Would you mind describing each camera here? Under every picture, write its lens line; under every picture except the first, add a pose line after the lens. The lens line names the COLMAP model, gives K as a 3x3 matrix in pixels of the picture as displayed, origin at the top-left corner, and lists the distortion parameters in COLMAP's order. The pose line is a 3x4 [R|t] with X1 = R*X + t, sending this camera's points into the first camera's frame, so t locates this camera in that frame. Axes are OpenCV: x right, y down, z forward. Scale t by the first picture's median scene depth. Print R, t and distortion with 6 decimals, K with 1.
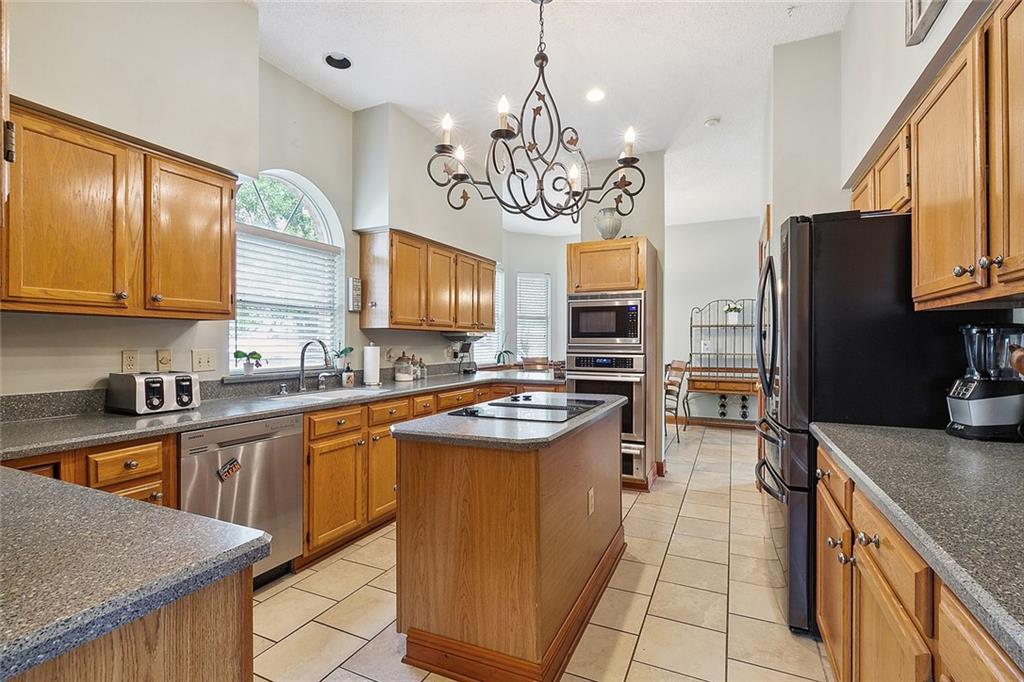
lens RADIAL K [[469.7, 0, 518.7], [0, 469.7, 342.5], [0, 0, 1]] dist [0.003361, 0.000043]
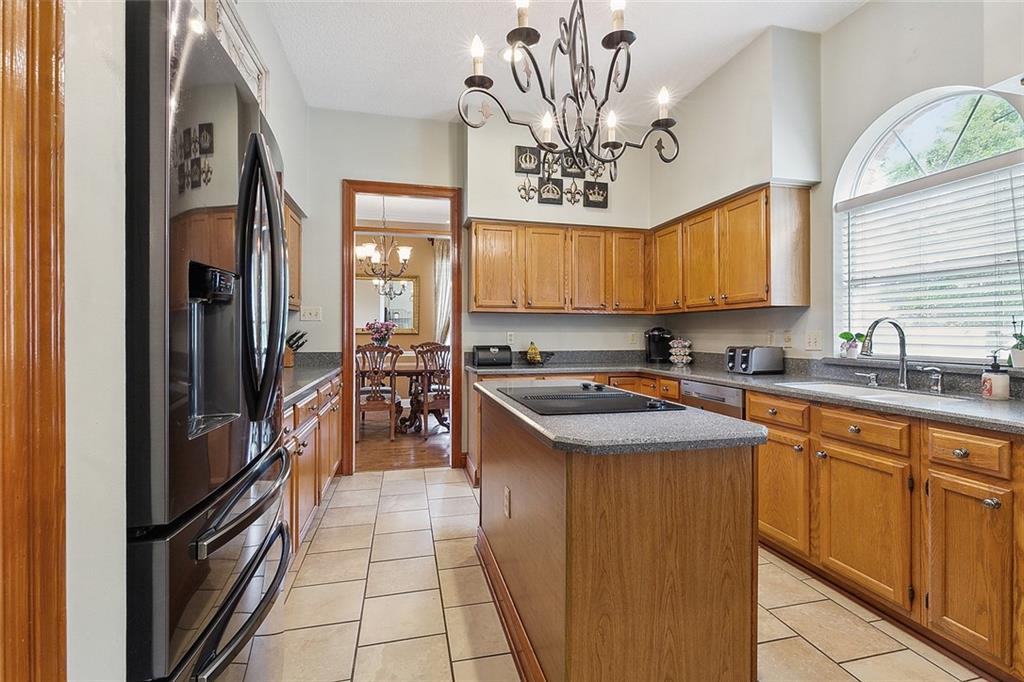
lens RADIAL K [[469.7, 0, 516.8], [0, 469.7, 333.7], [0, 0, 1]] dist [0.003361, 0.000043]
pose [[-0.781853, 0.000769, -0.623462, 0.548765], [0.000087, 0.999999, 0.001125, 0.018673], [0.623463, 0.000825, -0.781853, 1.358697]]
